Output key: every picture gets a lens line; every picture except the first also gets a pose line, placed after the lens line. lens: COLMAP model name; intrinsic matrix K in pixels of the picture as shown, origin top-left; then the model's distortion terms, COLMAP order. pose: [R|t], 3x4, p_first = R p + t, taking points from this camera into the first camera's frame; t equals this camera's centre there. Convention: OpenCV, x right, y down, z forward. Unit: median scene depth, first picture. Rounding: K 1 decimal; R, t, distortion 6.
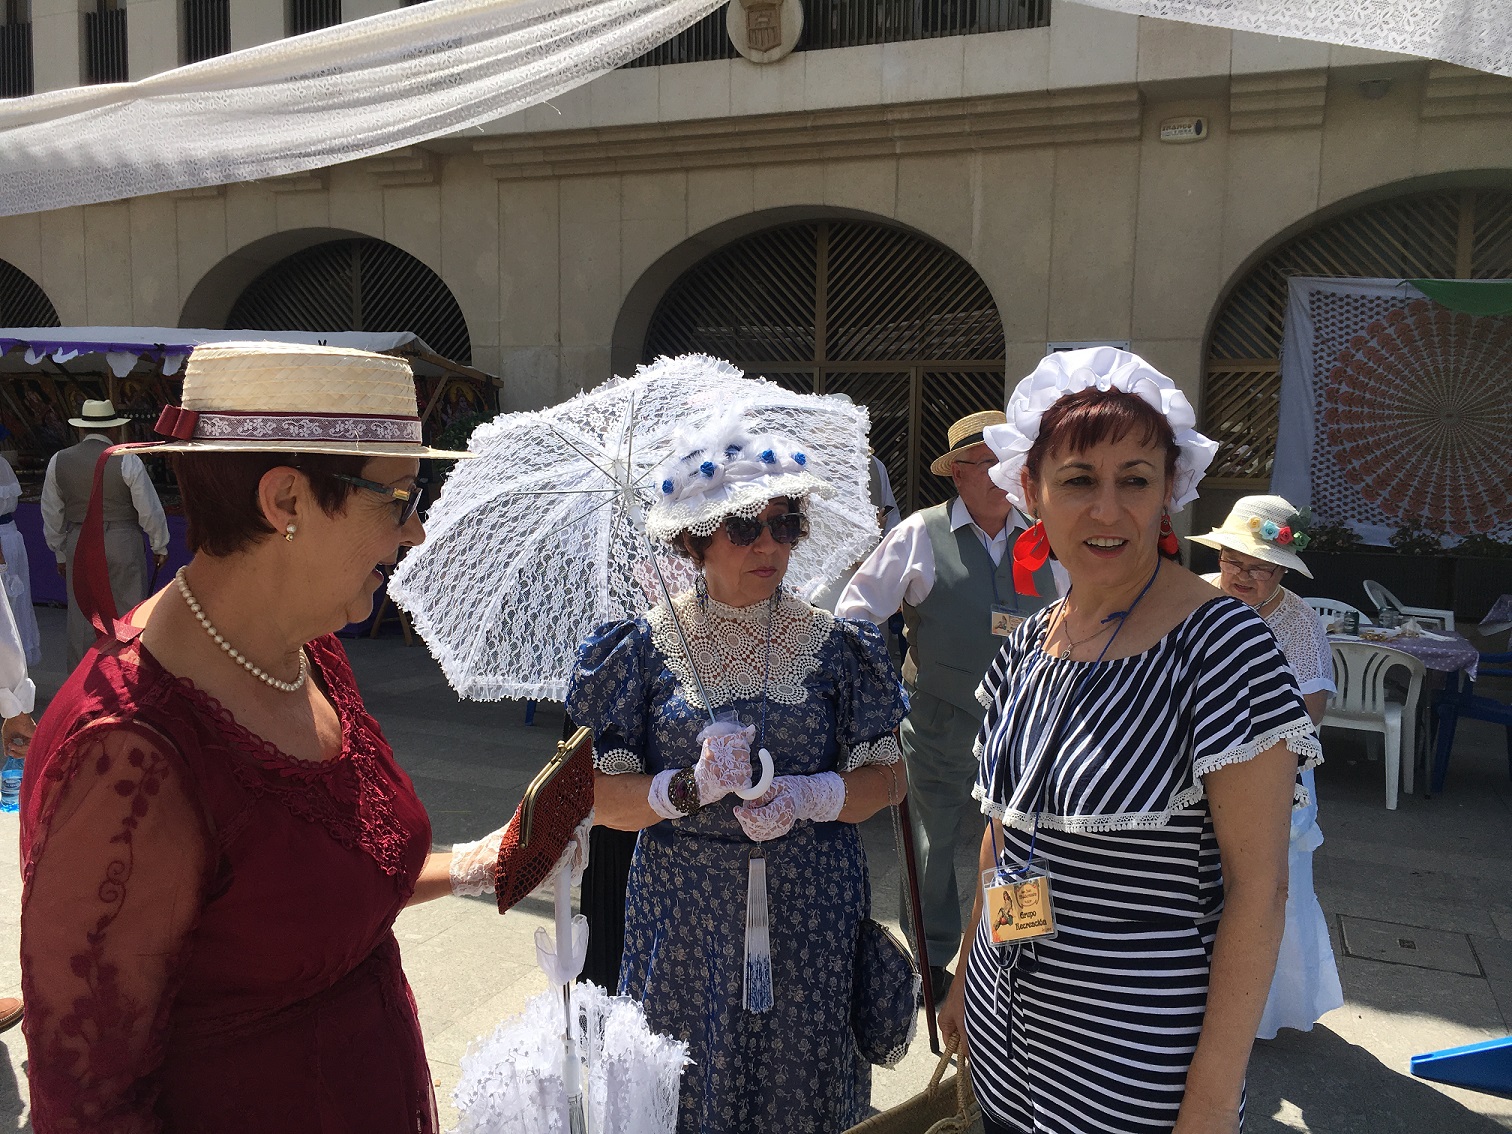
lens RADIAL K [[1289.9, 0, 765.6], [0, 1289.9, 576.8], [0, 0, 1]] dist [0.086282, -0.119285]
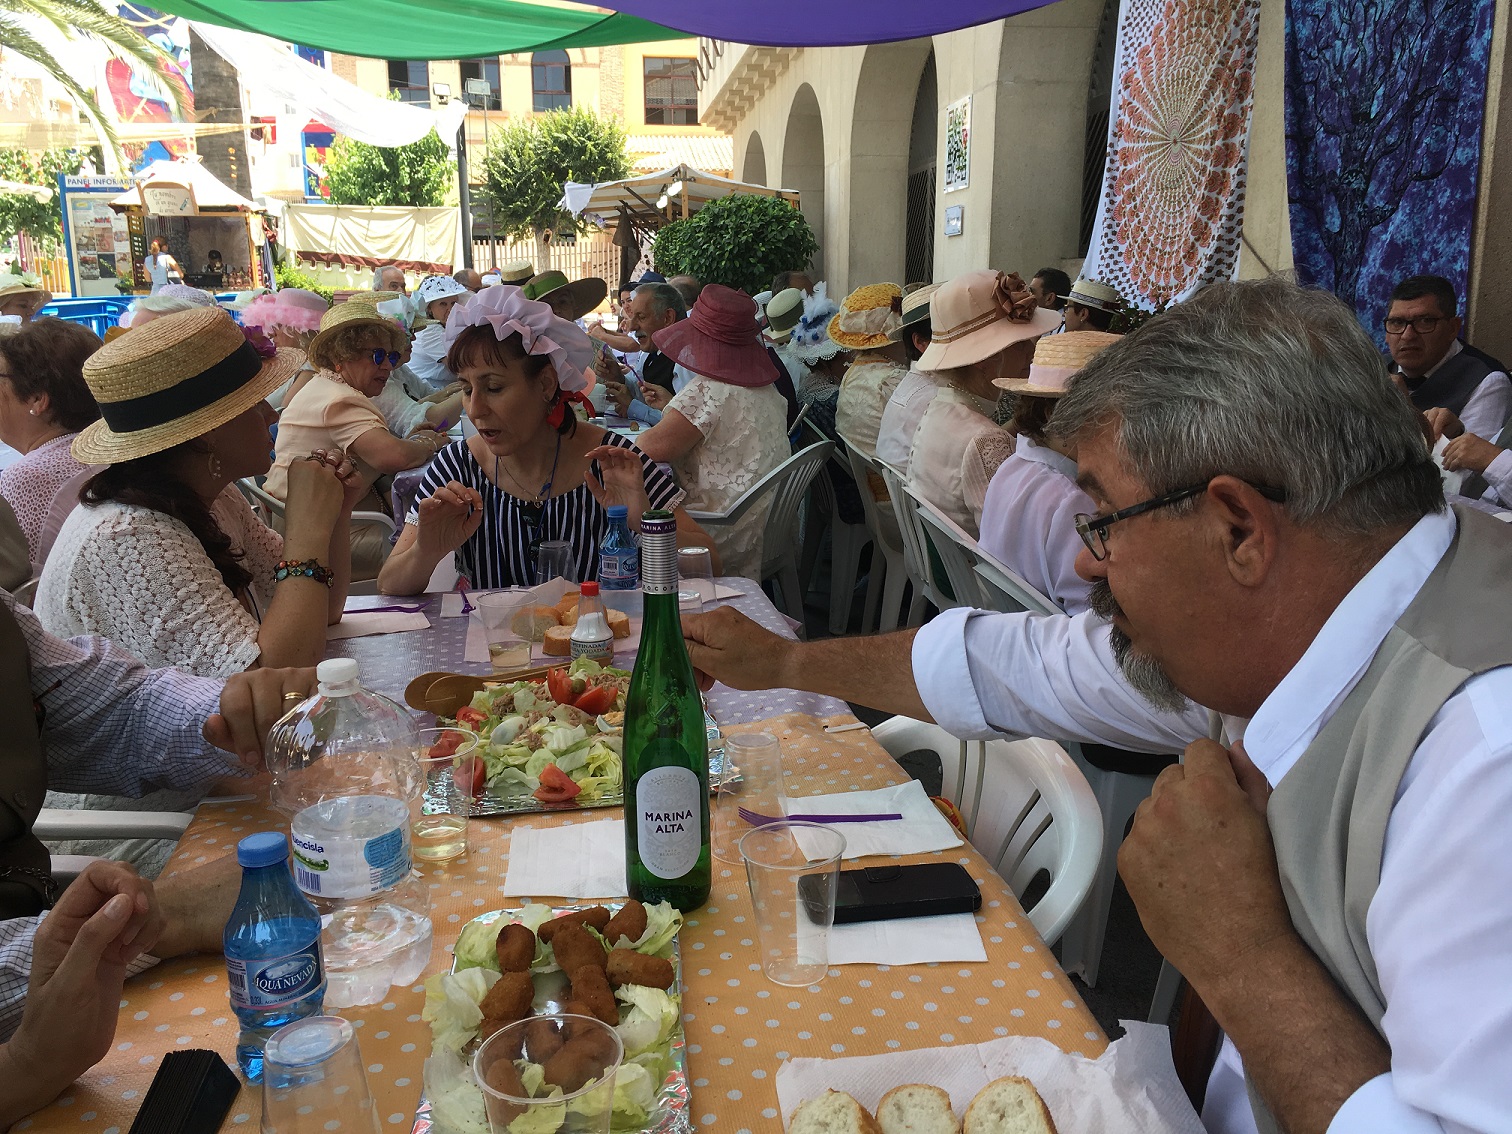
lens RADIAL K [[1289.9, 0, 757.1], [0, 1289.9, 555.7], [0, 0, 1]] dist [0.086282, -0.119285]
pose [[0.460197, 0.161299, -0.873042, 1.073505], [-0.073294, 0.986903, 0.143700, 0.018587], [0.884786, -0.002141, 0.465992, 0.439546]]
